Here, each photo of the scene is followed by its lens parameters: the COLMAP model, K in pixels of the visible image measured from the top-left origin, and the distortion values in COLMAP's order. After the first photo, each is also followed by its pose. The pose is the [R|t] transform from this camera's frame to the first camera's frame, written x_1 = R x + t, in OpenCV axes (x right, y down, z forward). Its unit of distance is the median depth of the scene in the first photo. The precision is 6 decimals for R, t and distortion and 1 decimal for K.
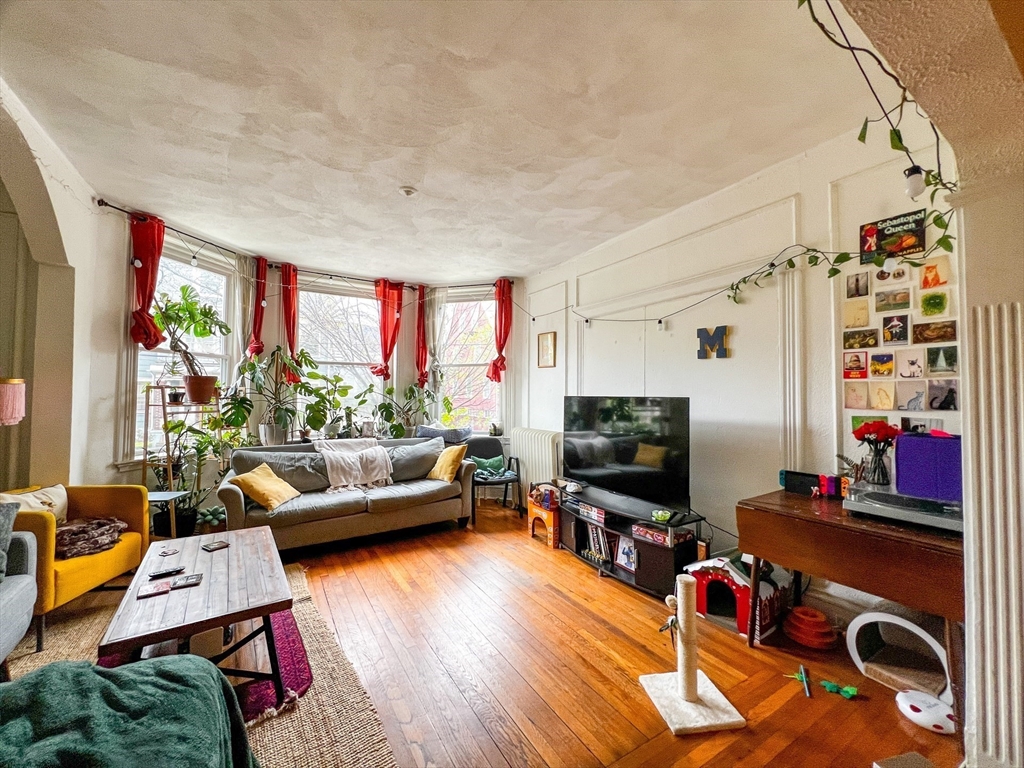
lens RADIAL K [[401.3, 0, 502.7], [0, 401.3, 384.4], [0, 0, 1]] dist [-0.001582, 0.000099]
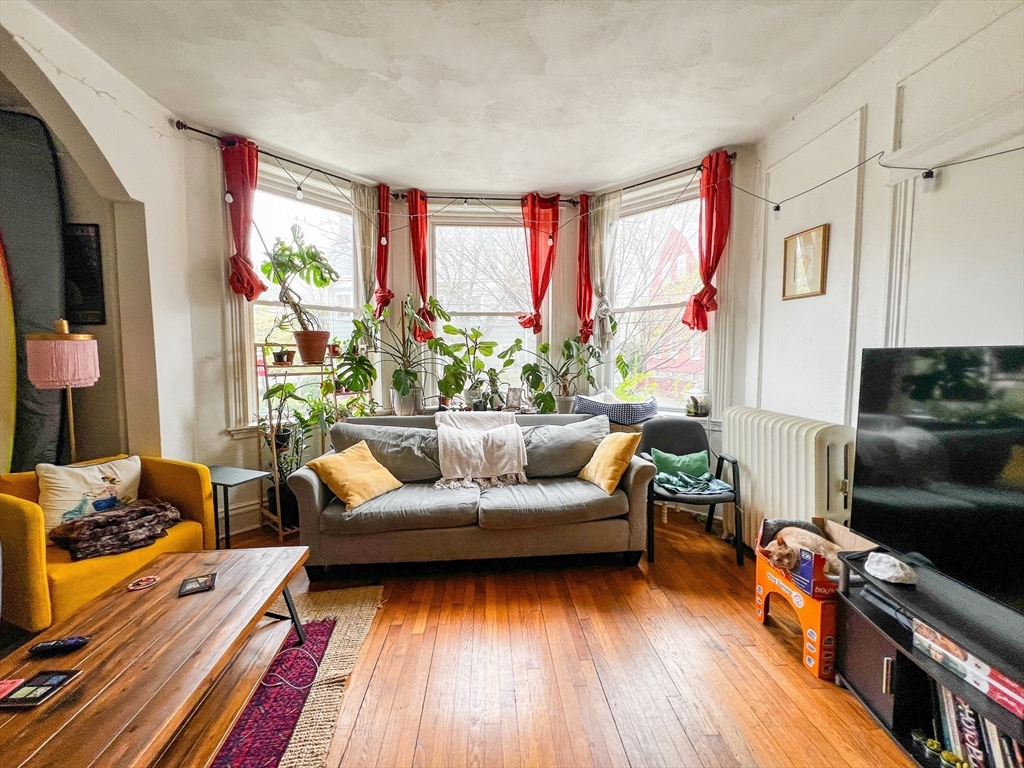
lens RADIAL K [[407.8, 0, 508.4], [0, 407.8, 381.0], [0, 0, 1]] dist [-0.000521, -0.000001]
pose [[0.890515, 0.021501, -0.454446, 0.011757], [0.018089, 0.996419, 0.082590, 0.019030], [0.454595, -0.081768, 0.886937, 0.398752]]
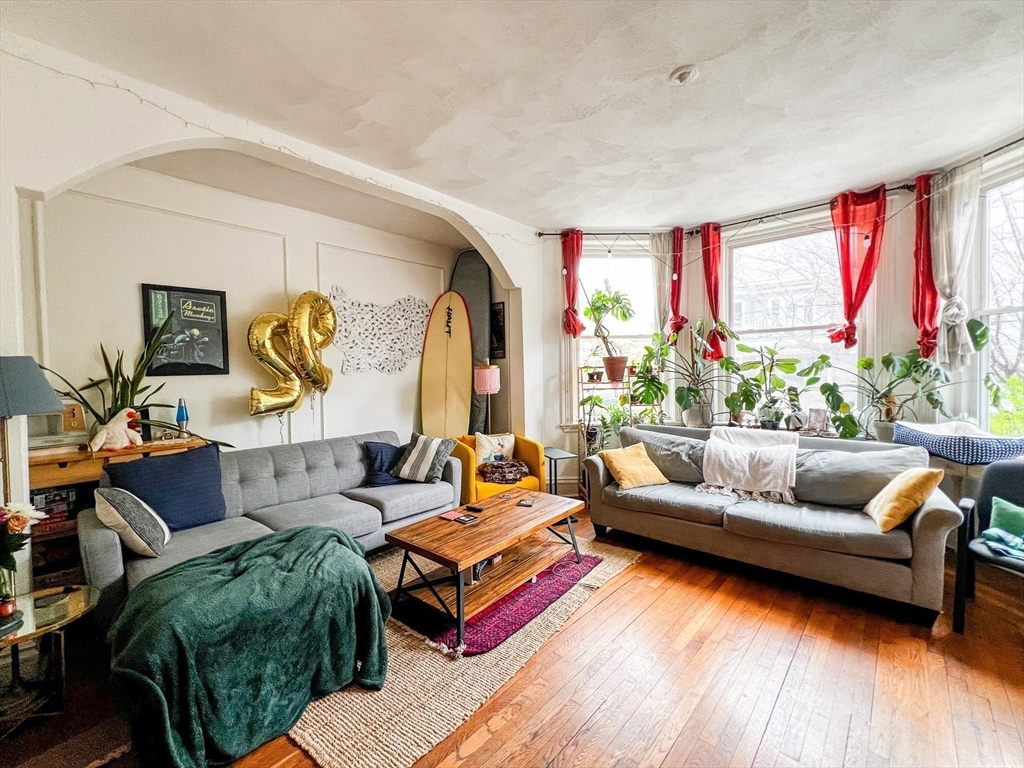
lens RADIAL K [[416.3, 0, 512.0], [0, 416.3, 384.0], [0, 0, 1]] dist [-0.001409, -0.000040]
pose [[0.295127, 0.021950, -0.955206, 0.266304], [0.040523, 0.998549, 0.035466, 0.002154], [0.954598, -0.049175, 0.293810, 0.363875]]
